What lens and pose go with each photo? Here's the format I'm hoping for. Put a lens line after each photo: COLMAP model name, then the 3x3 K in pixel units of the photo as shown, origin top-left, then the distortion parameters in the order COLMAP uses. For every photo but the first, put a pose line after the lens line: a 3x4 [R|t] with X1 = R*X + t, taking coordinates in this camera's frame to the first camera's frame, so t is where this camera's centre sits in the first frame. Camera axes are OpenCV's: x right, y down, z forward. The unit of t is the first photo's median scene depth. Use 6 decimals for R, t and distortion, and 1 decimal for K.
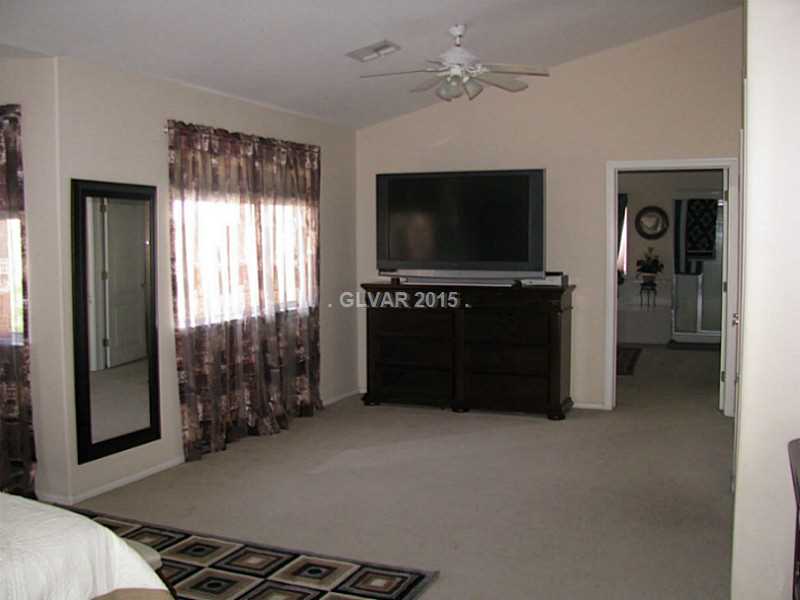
lens RADIAL K [[834.3, 0, 400.0], [0, 834.3, 300.0], [0, 0, 1]] dist [-0.220332, 0.283185]
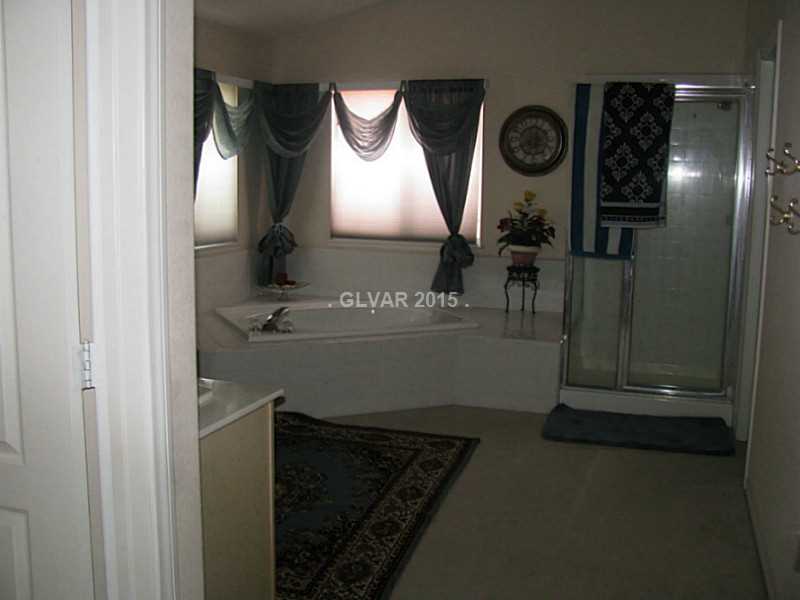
lens RADIAL K [[834.3, 0, 400.0], [0, 834.3, 300.0], [0, 0, 1]] dist [-0.220332, 0.283185]
pose [[0.996313, 0.007659, 0.085448, 0.207711], [-0.013782, 0.997361, 0.071288, -0.038058], [-0.084677, -0.072203, 0.993789, 0.566887]]
